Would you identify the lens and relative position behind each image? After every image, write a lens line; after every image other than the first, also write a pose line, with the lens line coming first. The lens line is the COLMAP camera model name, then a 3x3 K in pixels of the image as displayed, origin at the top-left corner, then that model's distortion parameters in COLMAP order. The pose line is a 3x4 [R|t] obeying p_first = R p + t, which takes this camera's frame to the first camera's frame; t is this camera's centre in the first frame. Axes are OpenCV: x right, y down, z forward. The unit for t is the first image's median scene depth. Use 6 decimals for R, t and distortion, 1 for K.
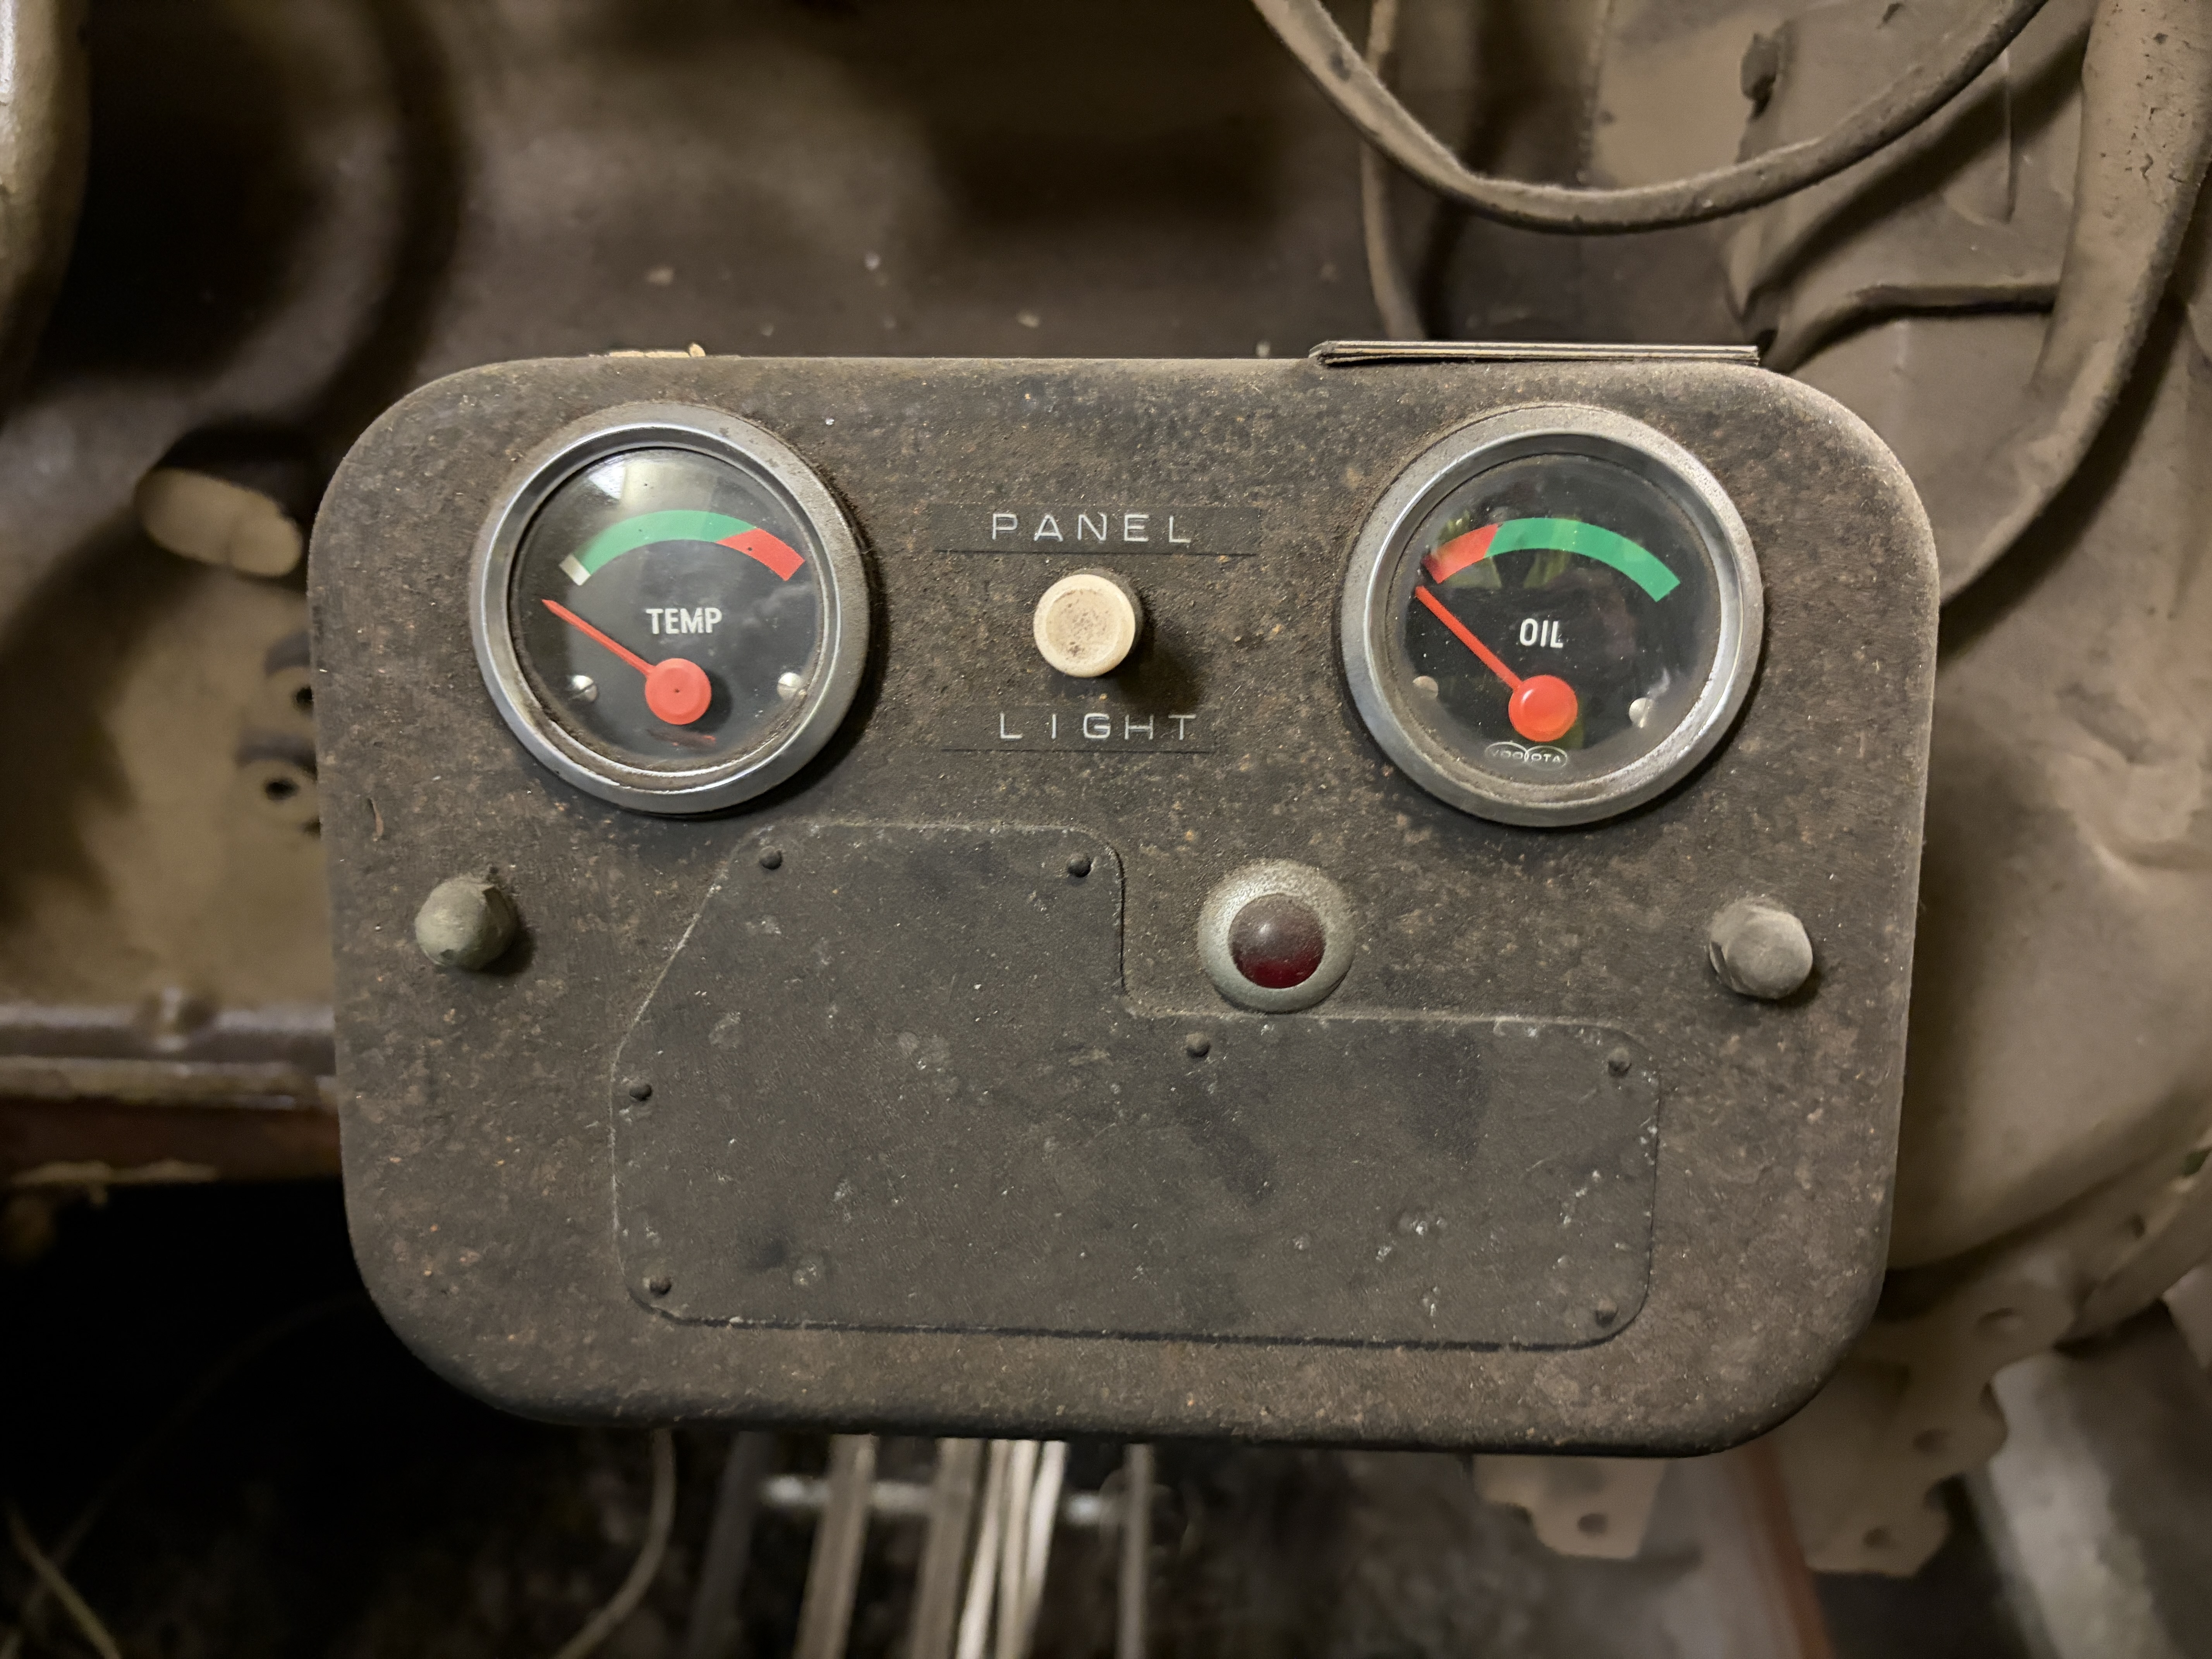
lens RADIAL K [[1689.0, 0, 1106.0], [0, 1689.0, 829.5], [0, 0, 1]] dist [0.022919, -0.001768]
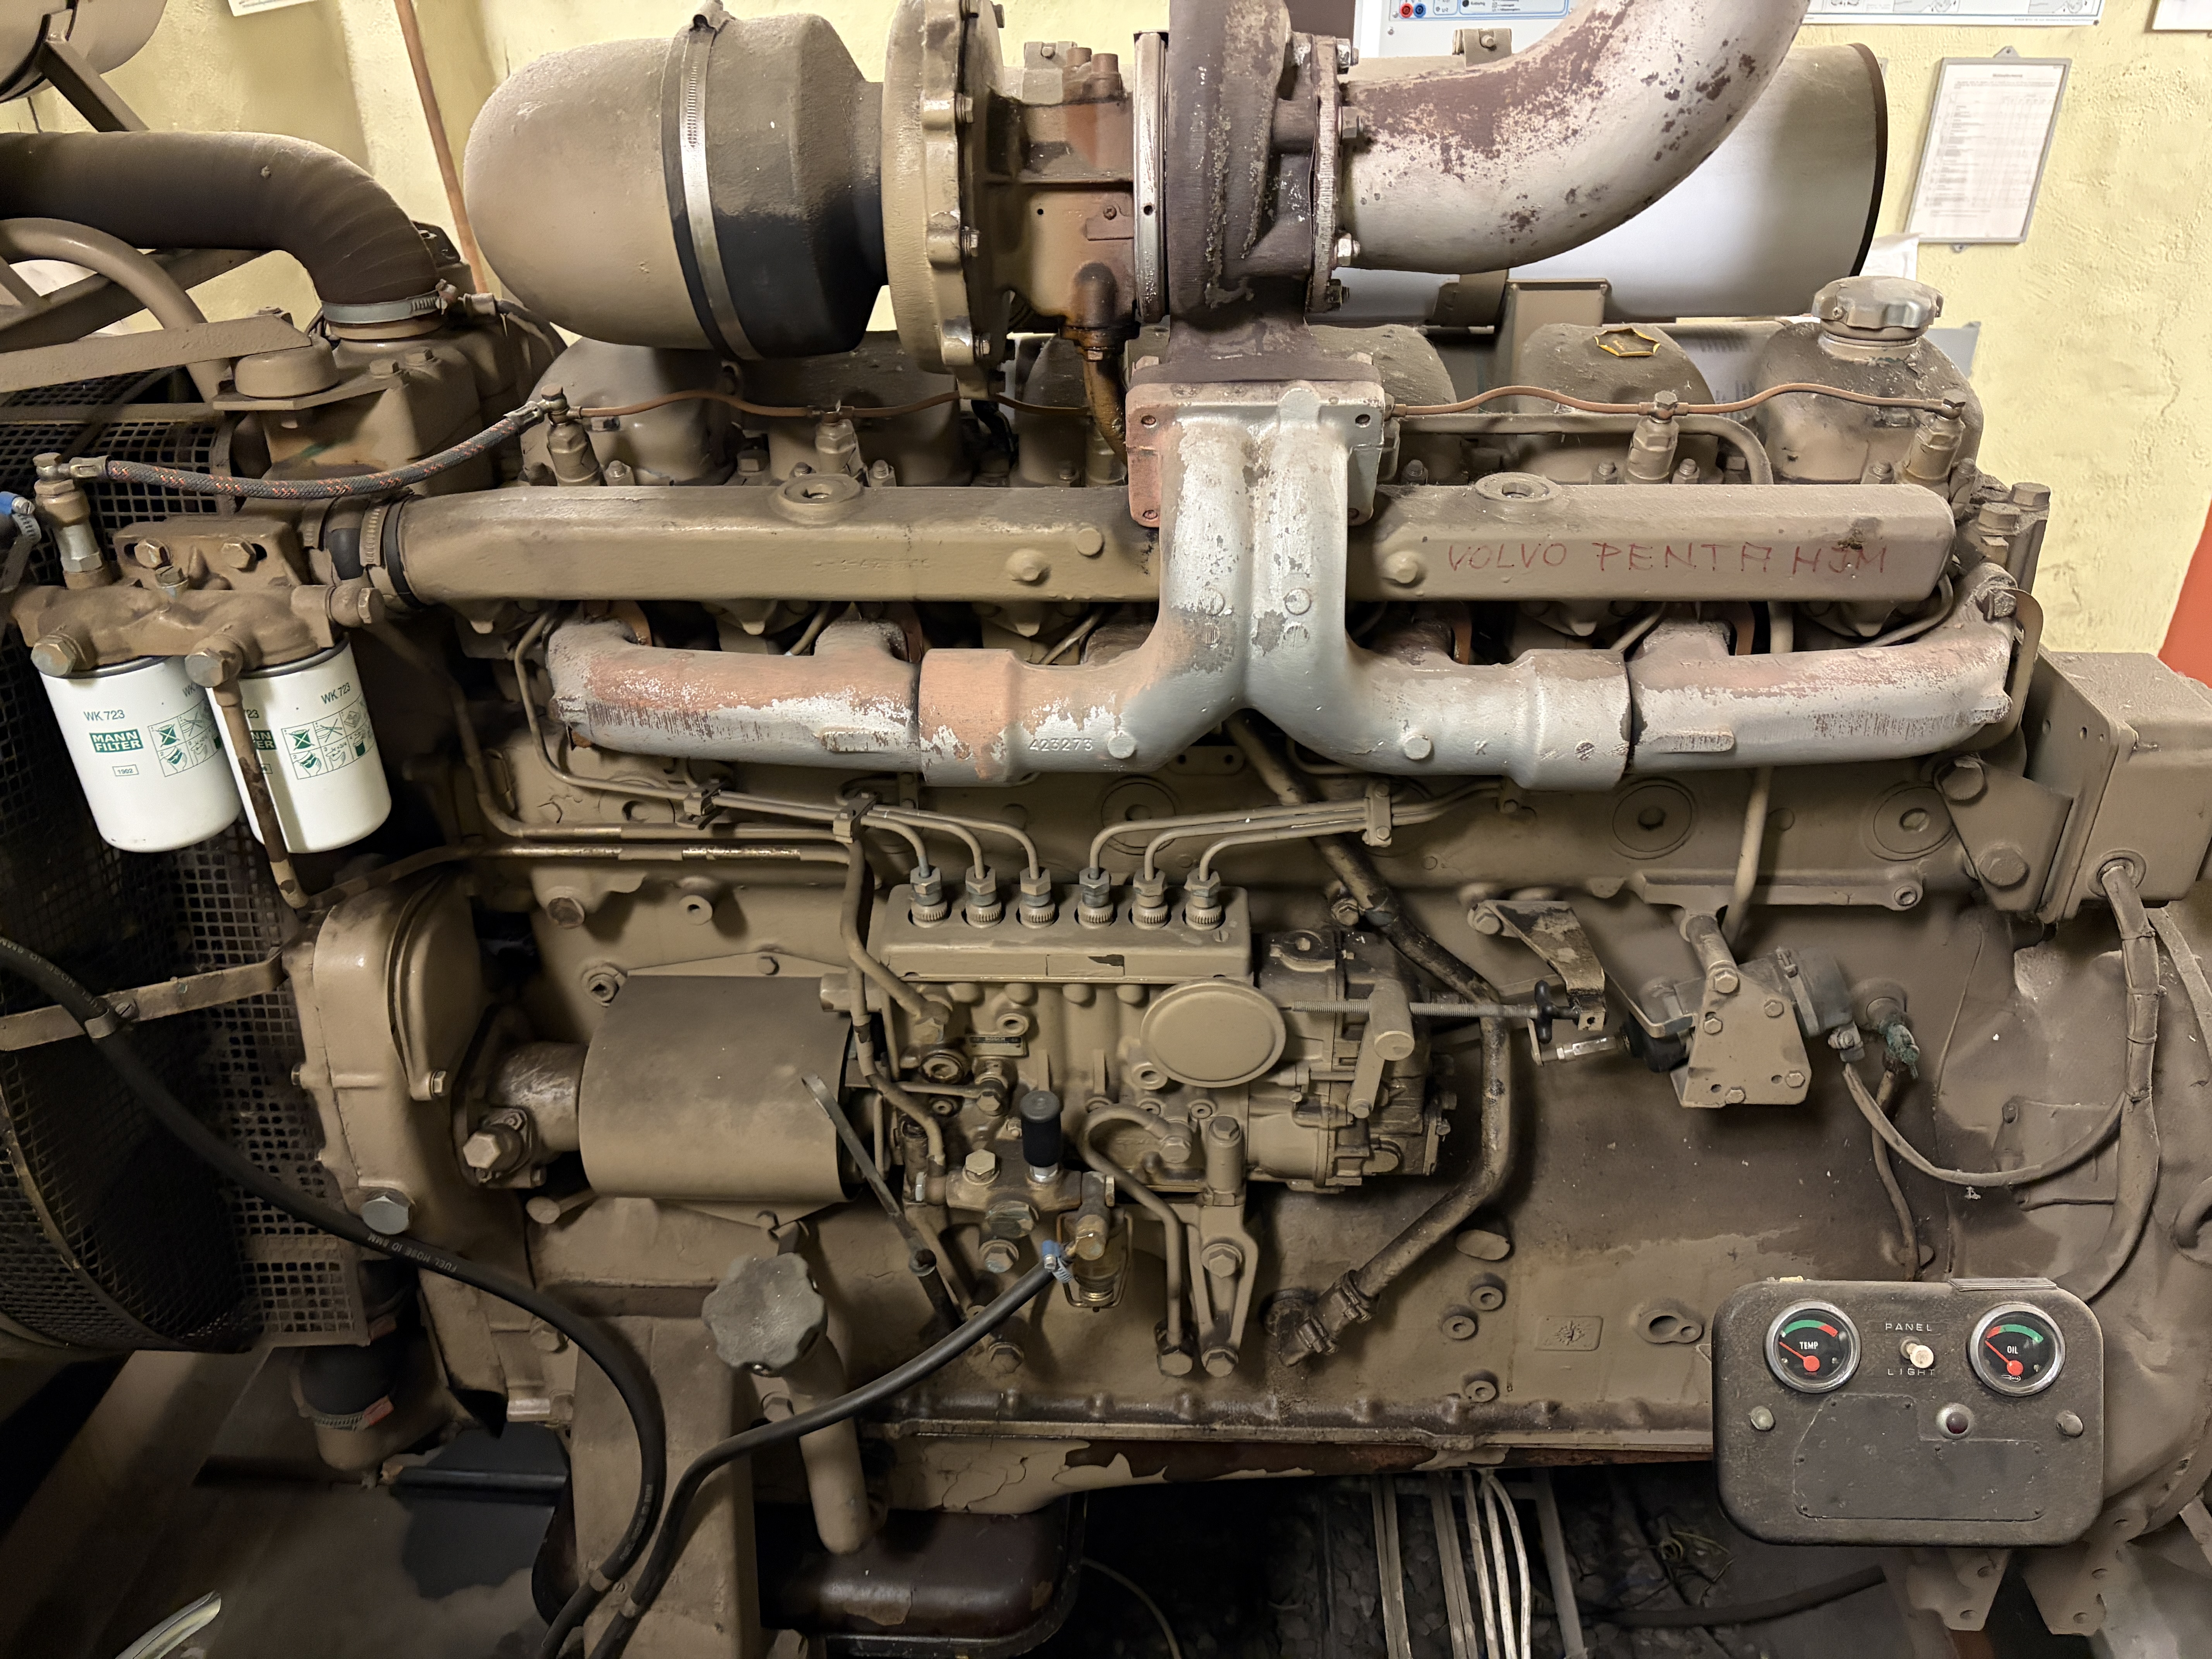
lens RADIAL K [[1705.7, 0, 1106.0], [0, 1705.7, 829.5], [0, 0, 1]] dist [-0.001754, -0.002821]
pose [[0.999897, -0.013241, -0.005486, -1.953971], [0.012311, 0.989454, -0.144320, -0.800792], [0.007339, 0.144238, 0.989516, -3.413550]]
